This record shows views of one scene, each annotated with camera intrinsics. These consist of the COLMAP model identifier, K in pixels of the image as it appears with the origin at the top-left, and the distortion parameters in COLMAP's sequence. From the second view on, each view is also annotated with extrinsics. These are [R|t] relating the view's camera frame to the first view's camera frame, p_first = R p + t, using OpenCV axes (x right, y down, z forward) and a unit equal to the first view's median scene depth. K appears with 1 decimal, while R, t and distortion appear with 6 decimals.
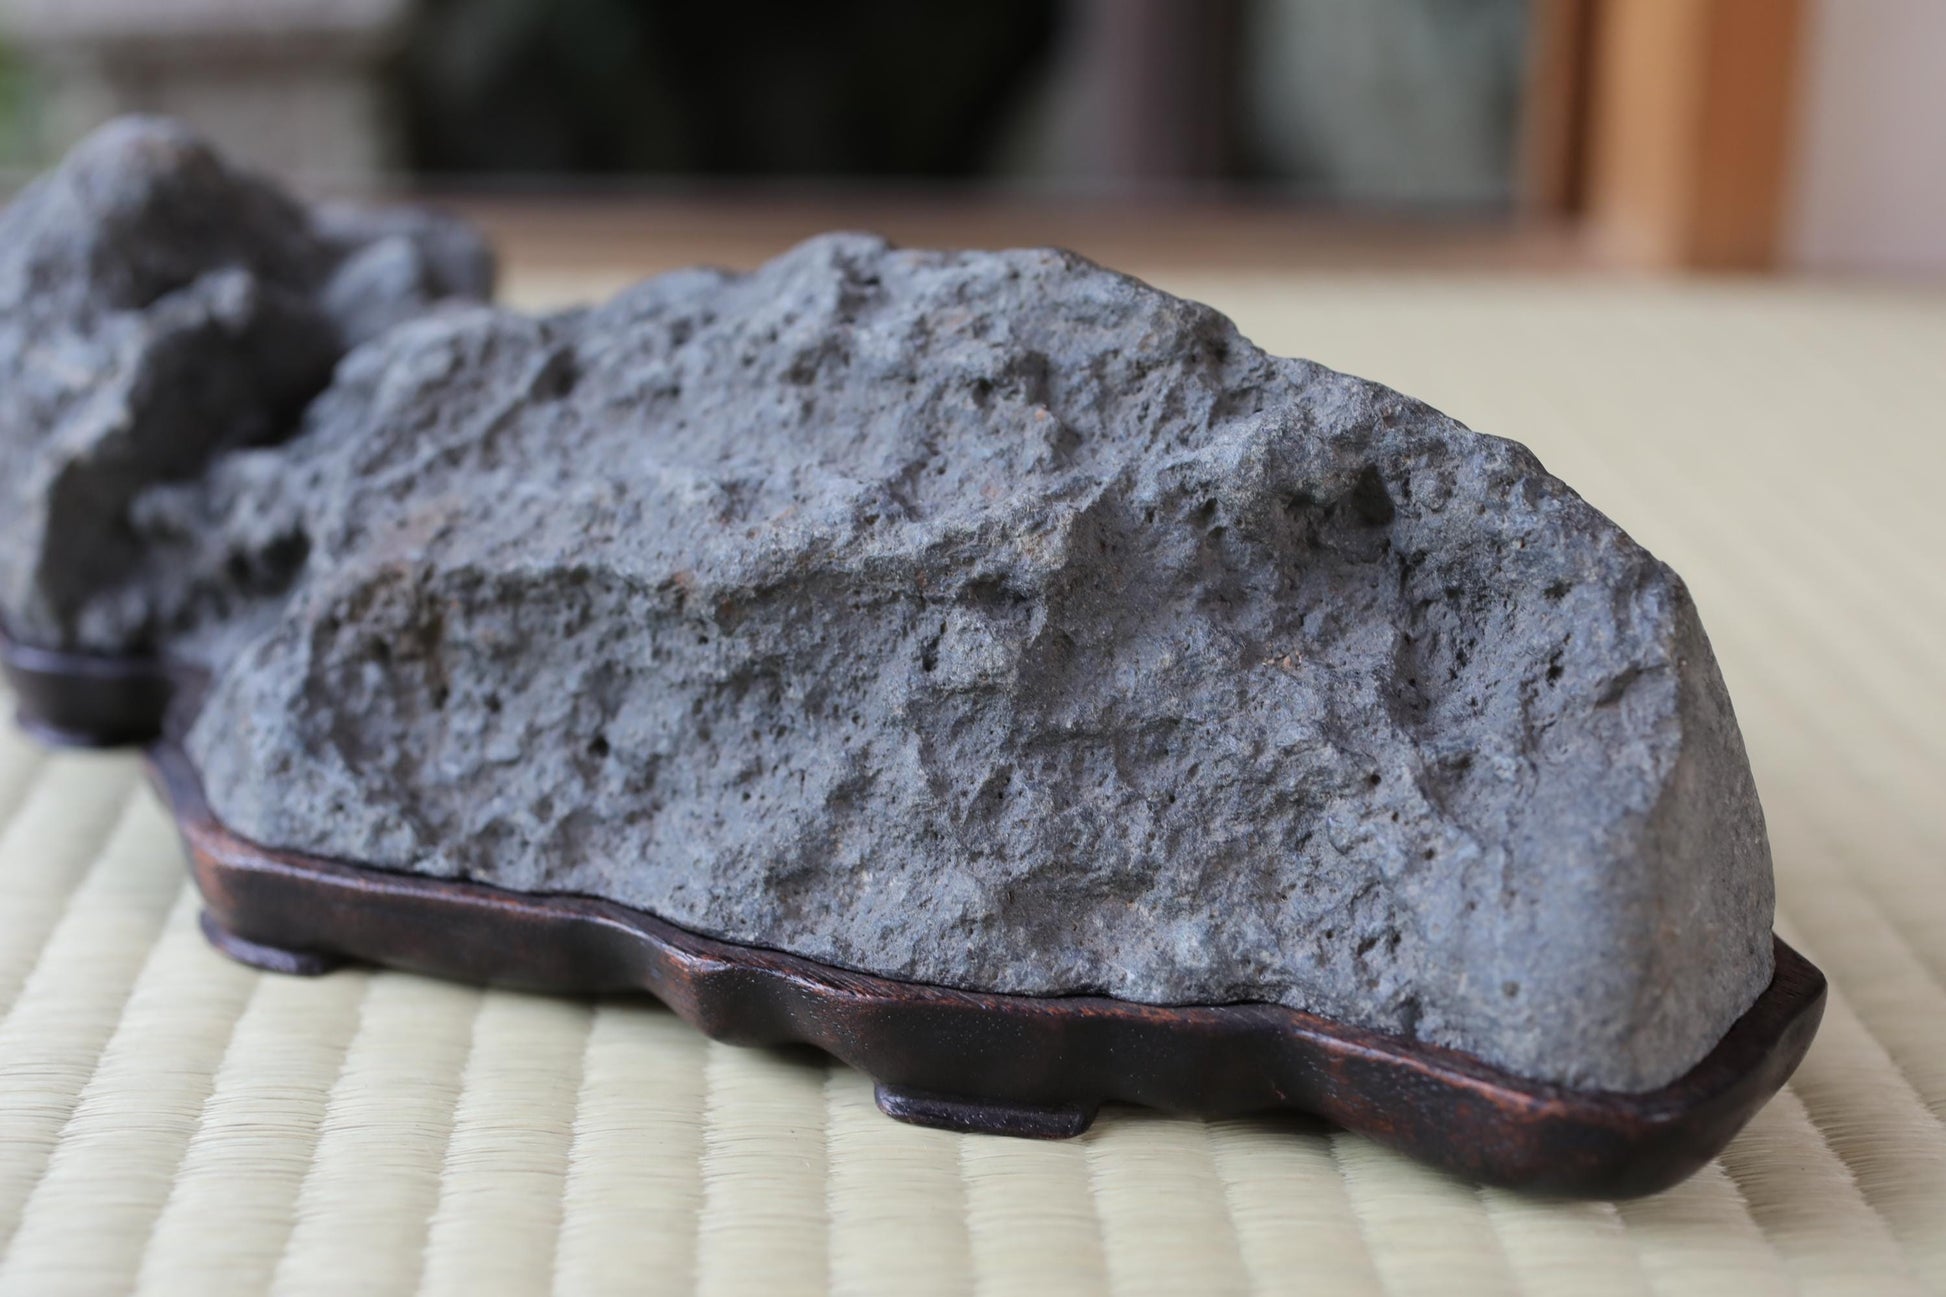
lens RADIAL K [[3022.3, 0, 973.0], [0, 3022.3, 648.5], [0, 0, 1]] dist [-0.028236, 0.169637]
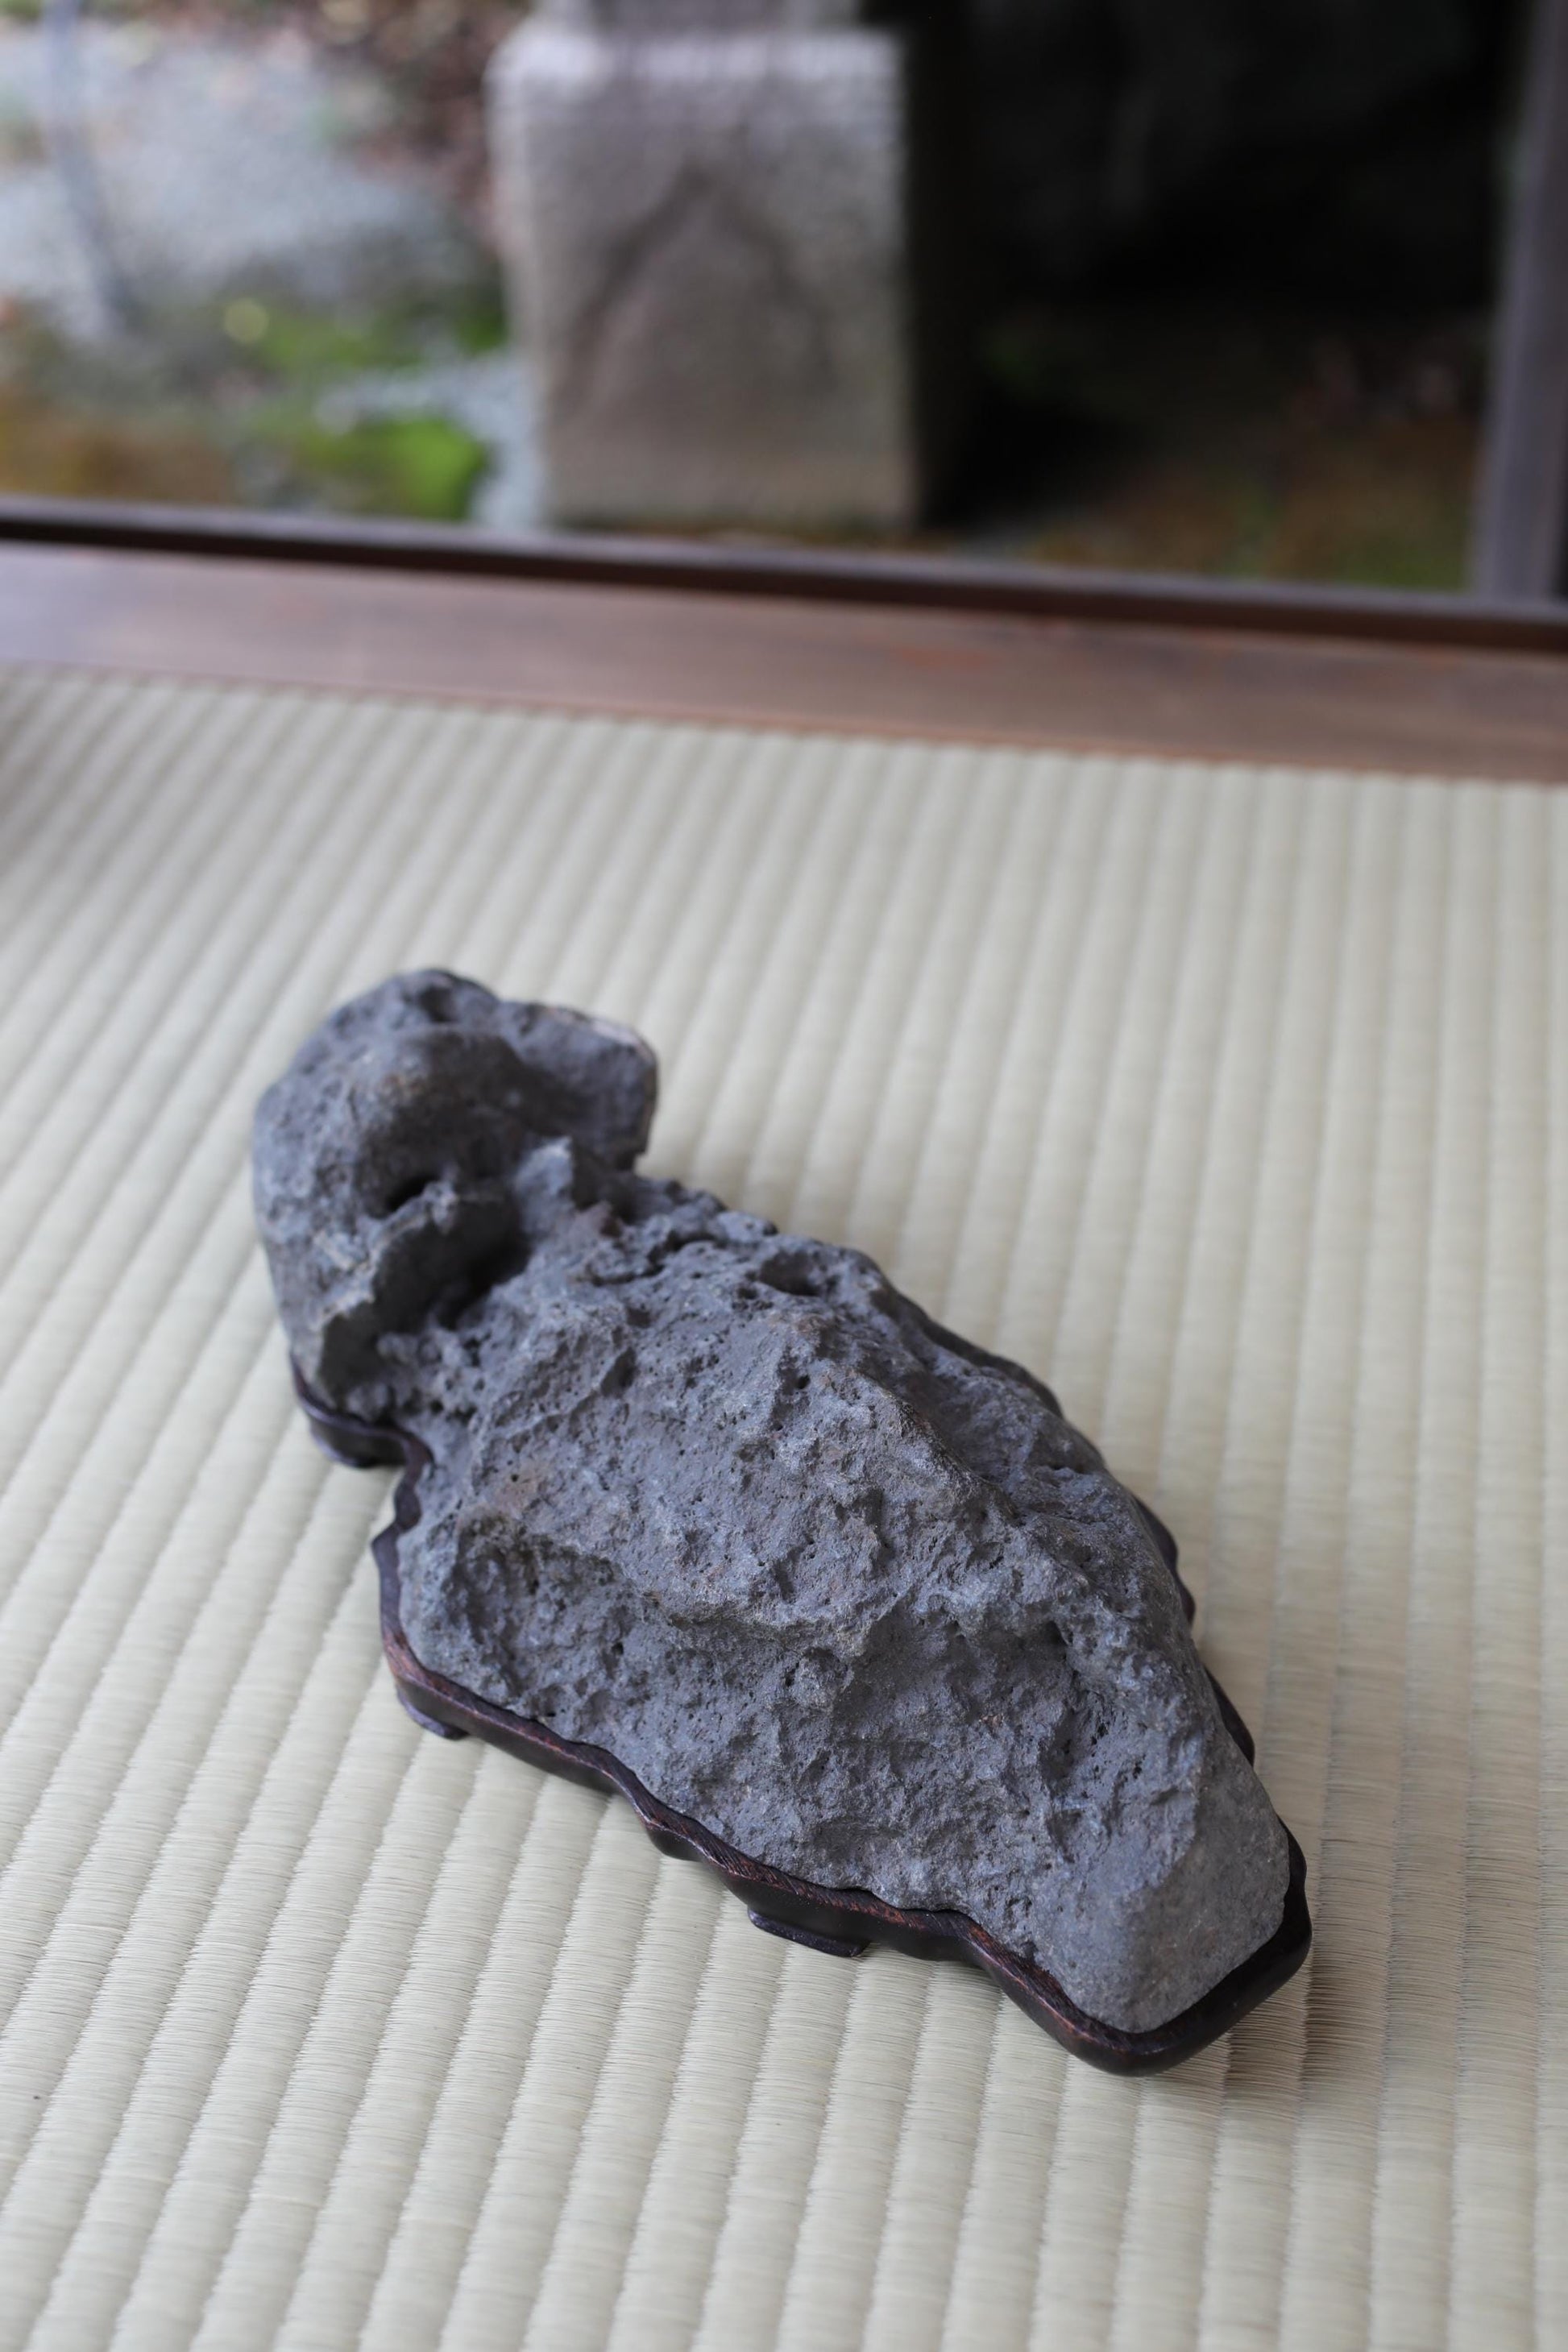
lens RADIAL K [[3464.3, 0, 784.0], [0, 3464.3, 1176.0], [0, 0, 1]] dist [-0.031803, 0.158230]
pose [[0.970620, 0.110922, -0.213526, 0.355164], [-0.043392, 0.953548, 0.298100, -0.820194], [0.236673, -0.280077, 0.930345, -0.690672]]
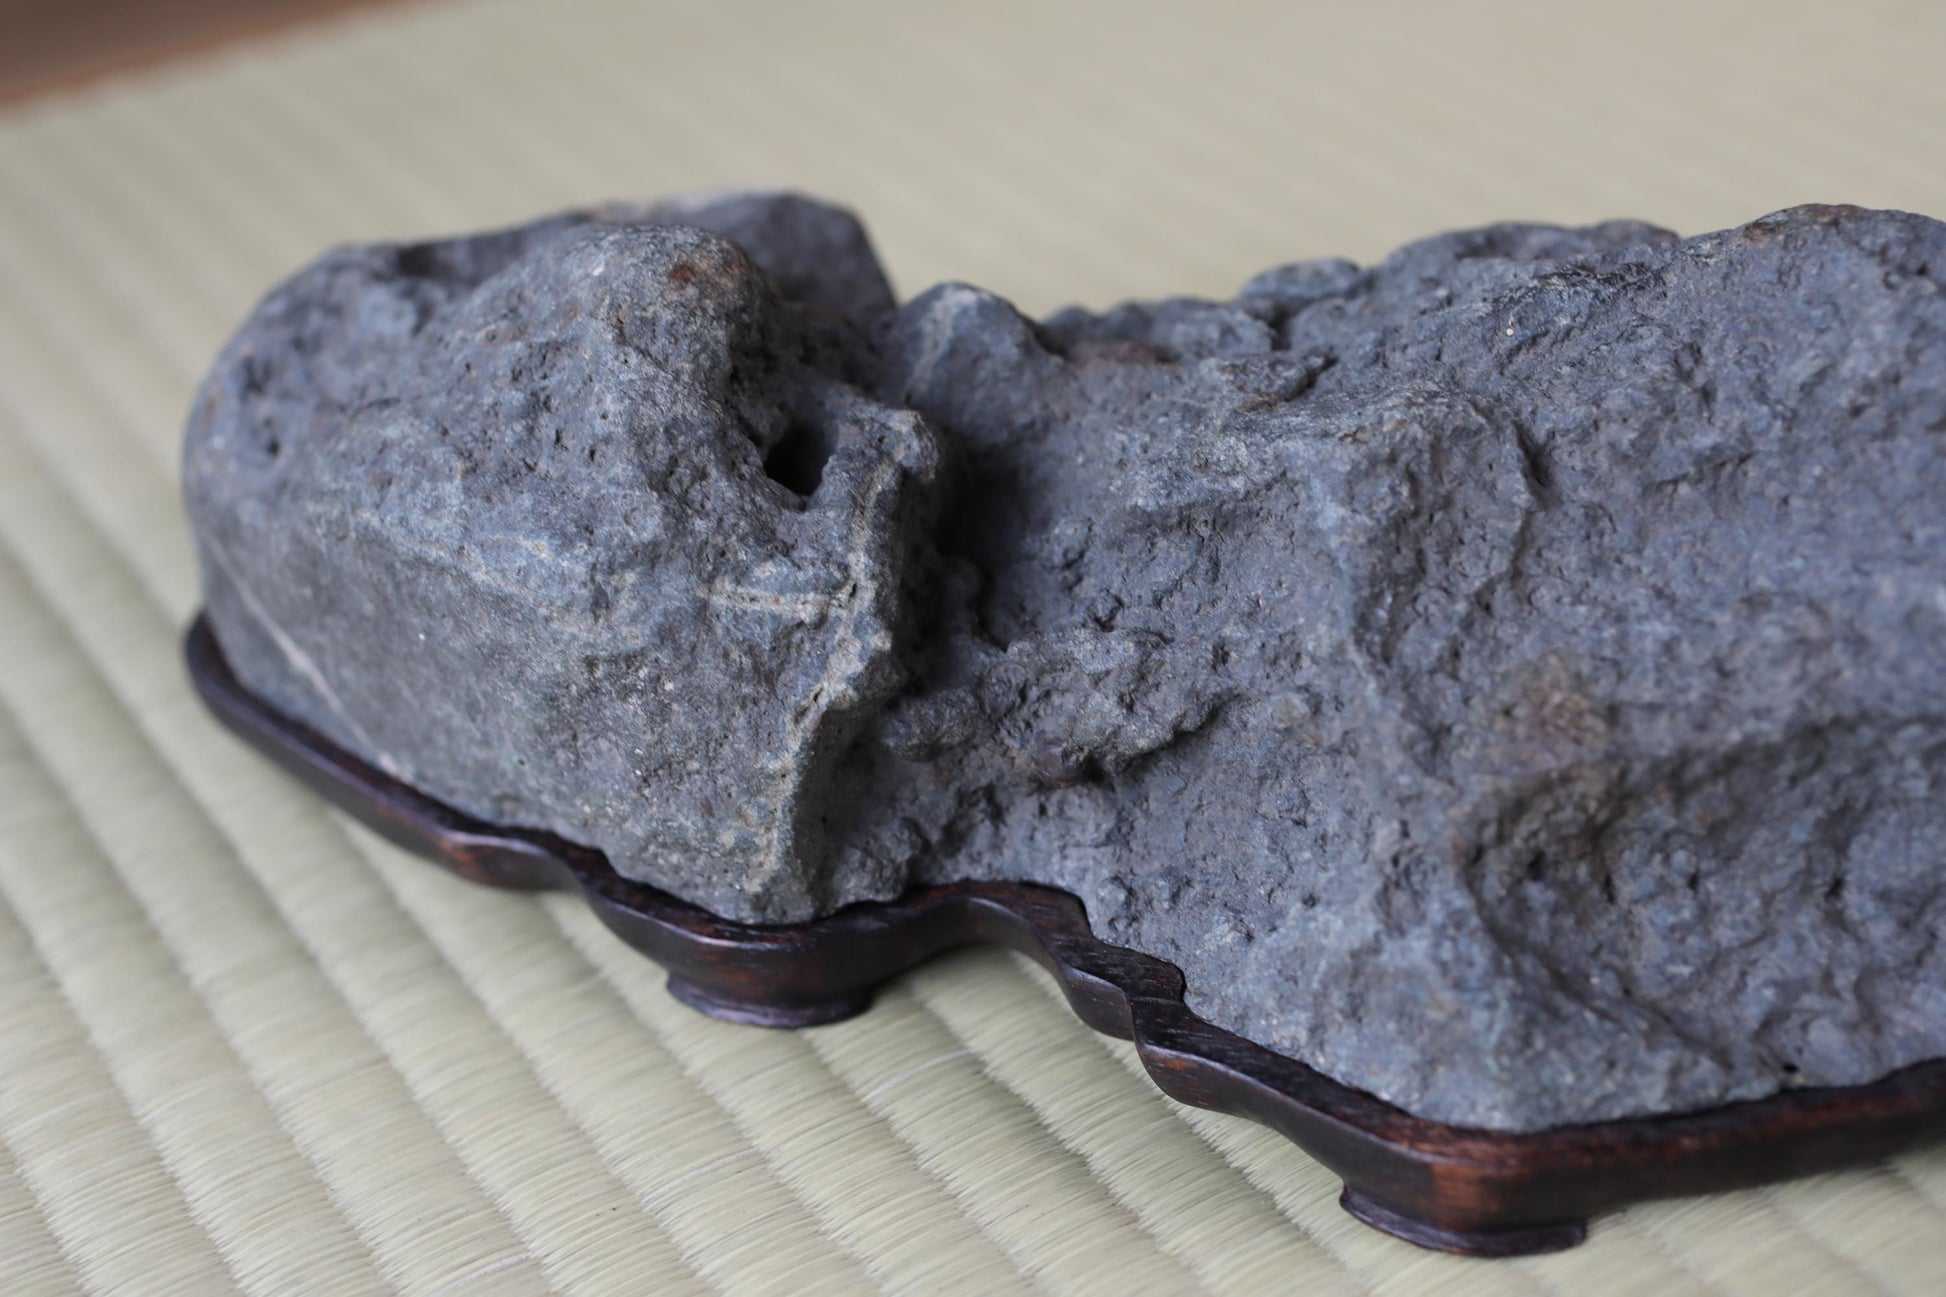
lens RADIAL K [[3122.5, 0, 973.0], [0, 3122.5, 648.5], [0, 0, 1]] dist [-0.033998, 0.199861]
pose [[0.872330, -0.331867, 0.359034, -0.681569], [0.236298, 0.929057, 0.284633, -0.369642], [-0.428024, -0.163455, 0.888863, 0.333262]]
